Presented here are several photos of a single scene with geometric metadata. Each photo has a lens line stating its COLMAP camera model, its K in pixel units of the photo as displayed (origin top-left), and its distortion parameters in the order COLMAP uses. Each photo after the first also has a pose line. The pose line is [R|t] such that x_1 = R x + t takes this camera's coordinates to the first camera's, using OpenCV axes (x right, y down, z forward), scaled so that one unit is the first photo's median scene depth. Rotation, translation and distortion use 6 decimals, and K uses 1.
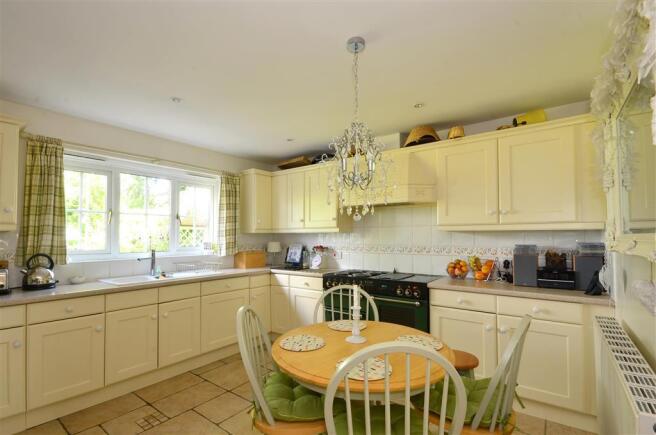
lens RADIAL K [[305.1, 0, 329.9], [0, 305.1, 230.9], [0, 0, 1]] dist [0.002686, 0.000087]
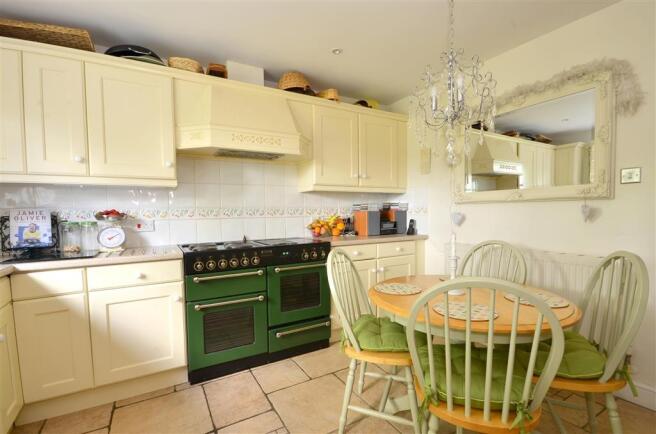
lens RADIAL K [[305.1, 0, 329.9], [0, 305.1, 230.4], [0, 0, 1]] dist [0.002686, 0.000087]
pose [[0.388673, -0.070230, 0.918695, -0.442160], [-0.012829, 0.996582, 0.081612, 0.038359], [-0.921287, -0.043506, 0.386443, 0.455473]]
